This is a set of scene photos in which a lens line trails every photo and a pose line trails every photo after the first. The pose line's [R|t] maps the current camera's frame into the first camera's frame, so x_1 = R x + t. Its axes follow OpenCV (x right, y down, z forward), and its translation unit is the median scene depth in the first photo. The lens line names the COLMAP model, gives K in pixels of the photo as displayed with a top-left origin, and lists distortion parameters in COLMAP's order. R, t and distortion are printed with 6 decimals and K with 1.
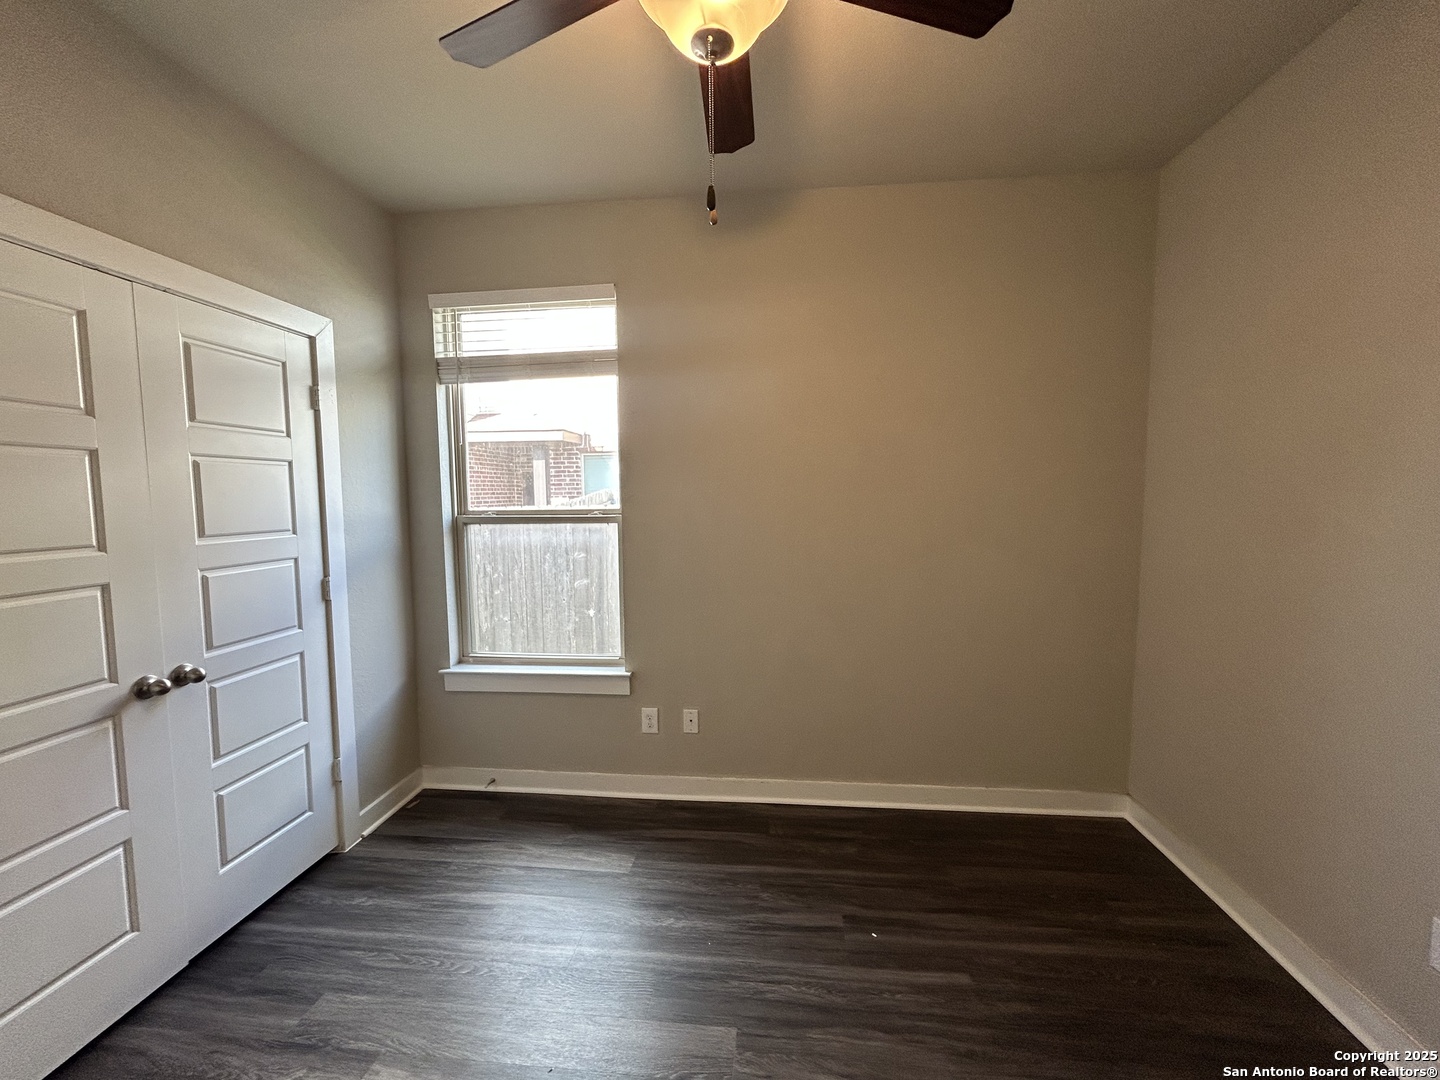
lens RADIAL K [[579.6, 0, 723.1], [0, 579.6, 538.2], [0, 0, 1]] dist [-0.005230, 0.002544]
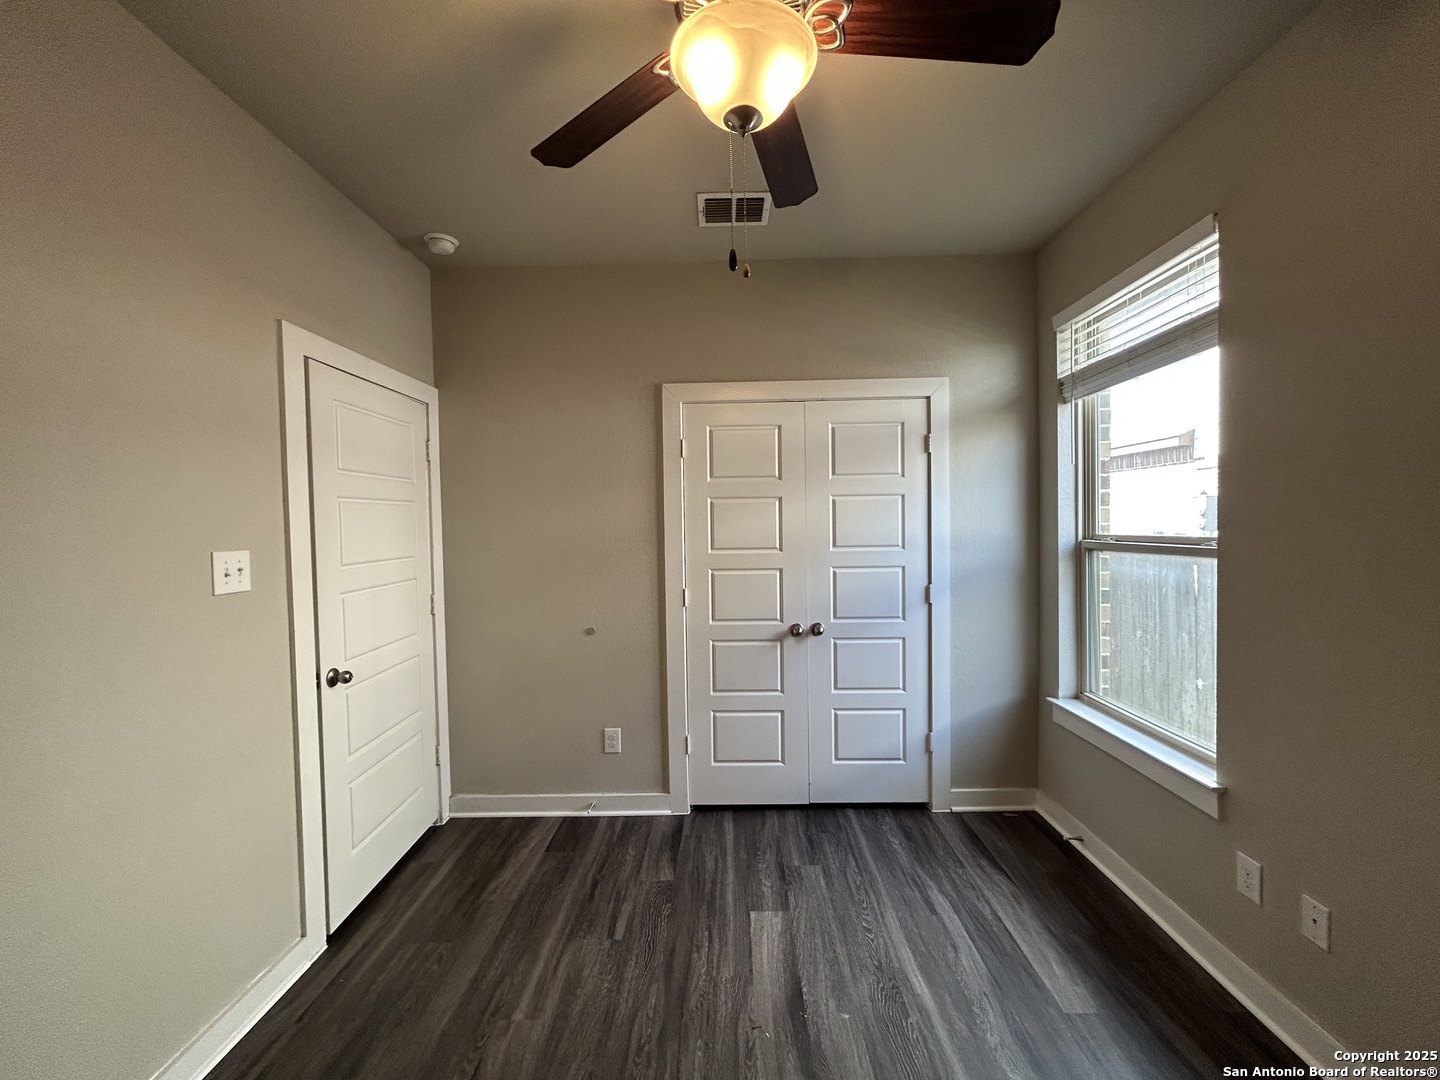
lens RADIAL K [[579.6, 0, 723.1], [0, 579.6, 538.2], [0, 0, 1]] dist [-0.005230, 0.002544]
pose [[0.088369, 0.031594, -0.995587, 0.495277], [-0.062223, 0.997720, 0.026139, -0.035953], [0.994142, 0.059639, 0.090134, 0.409697]]
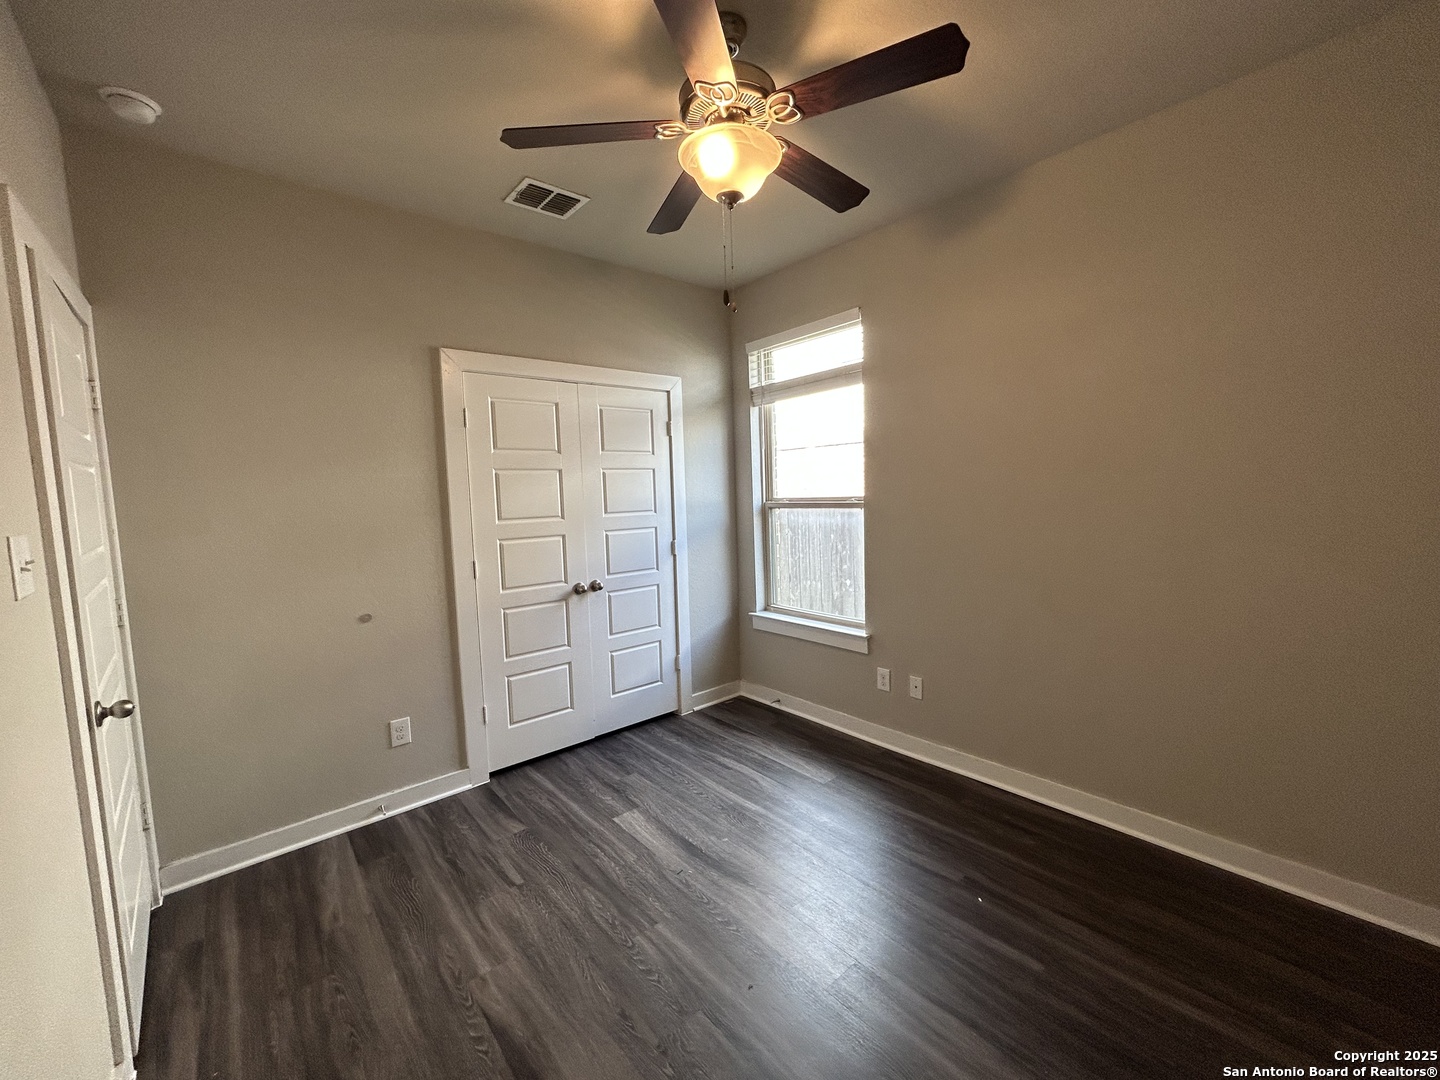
lens RADIAL K [[579.6, 0, 723.1], [0, 579.6, 538.2], [0, 0, 1]] dist [-0.005230, 0.002544]
pose [[0.725779, 0.043104, -0.686576, 0.483146], [-0.028028, 0.999059, 0.033094, 0.004738], [0.687356, -0.004776, 0.726305, -0.066101]]
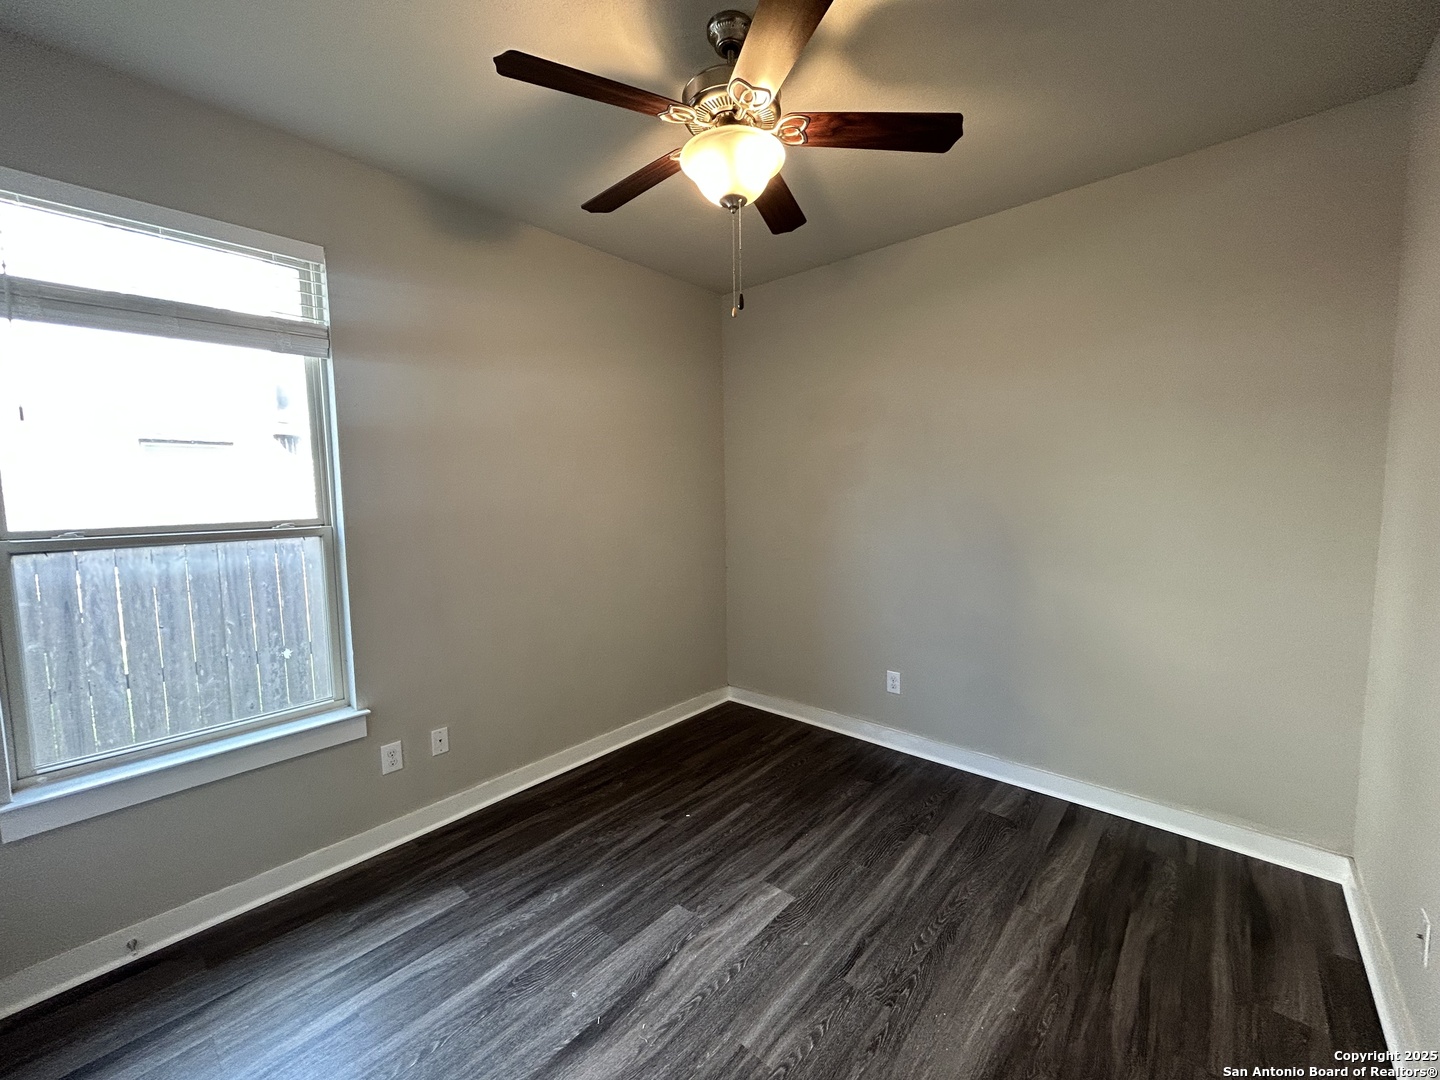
lens RADIAL K [[580.5, 0, 722.5], [0, 580.5, 538.0], [0, 0, 1]] dist [0.000282, 0.000359]
pose [[0.579134, -0.066735, 0.812497, -0.605231], [0.073283, 0.996871, 0.029644, -0.007443], [-0.811932, 0.042374, 0.582212, 0.075463]]
